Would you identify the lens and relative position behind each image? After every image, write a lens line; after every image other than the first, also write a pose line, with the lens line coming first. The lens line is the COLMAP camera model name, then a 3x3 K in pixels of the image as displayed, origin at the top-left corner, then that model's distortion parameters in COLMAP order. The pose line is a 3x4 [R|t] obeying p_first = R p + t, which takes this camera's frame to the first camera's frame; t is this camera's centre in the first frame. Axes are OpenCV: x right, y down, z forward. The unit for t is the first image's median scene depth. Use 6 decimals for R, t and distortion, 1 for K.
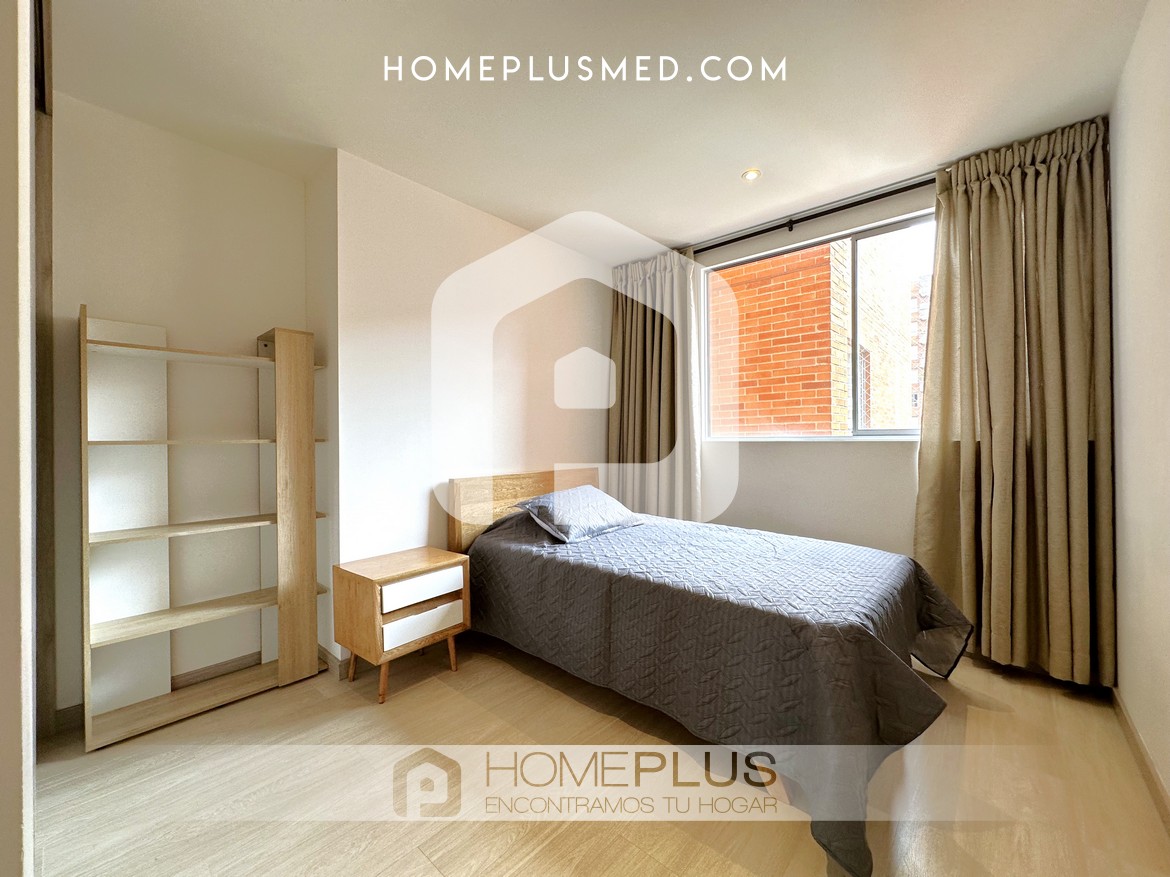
lens RADIAL K [[466.8, 0, 583.9], [0, 466.8, 442.6], [0, 0, 1]] dist [-0.008508, 0.000670]
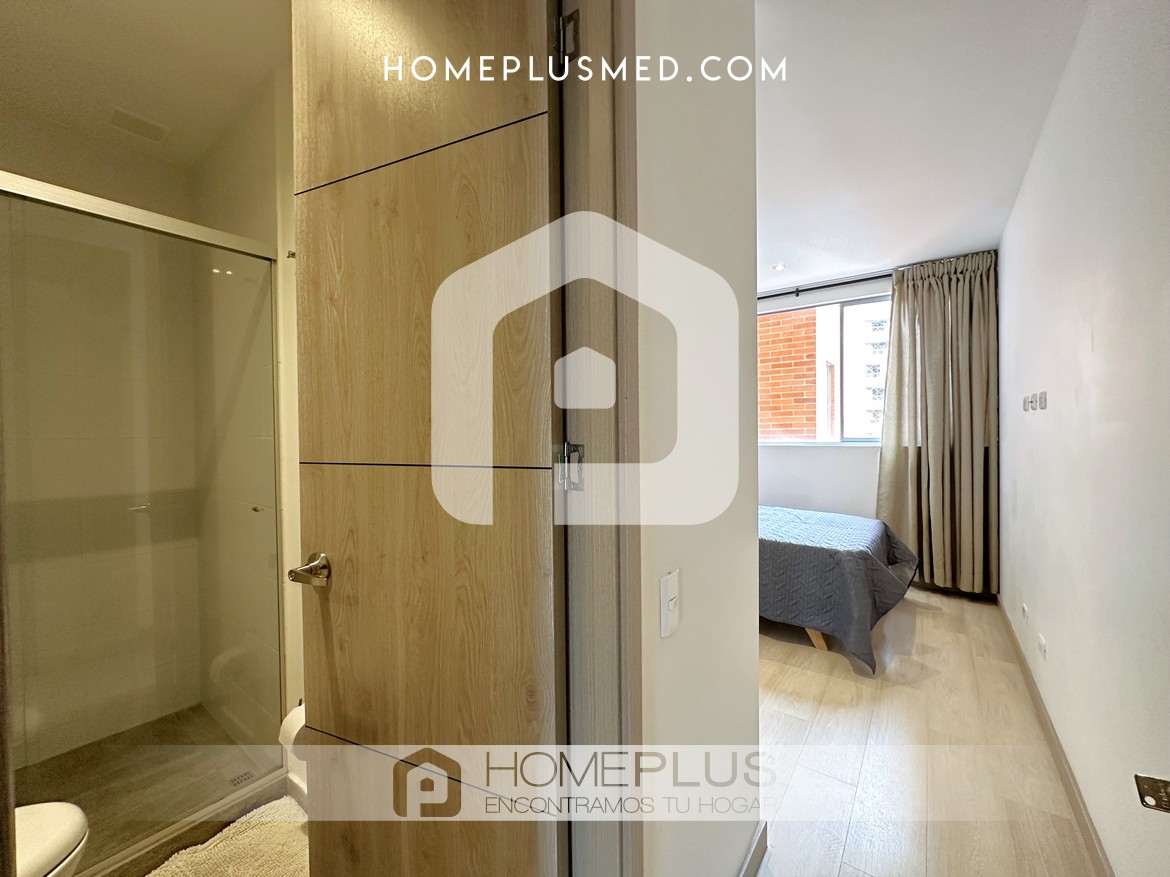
lens RADIAL K [[466.8, 0, 586.1], [0, 466.8, 442.3], [0, 0, 1]] dist [-0.008508, 0.000670]
pose [[0.996043, -0.007162, 0.088583, -0.439196], [0.005887, 0.999875, 0.014641, -0.050829], [-0.088676, -0.014062, 0.995961, -0.485537]]
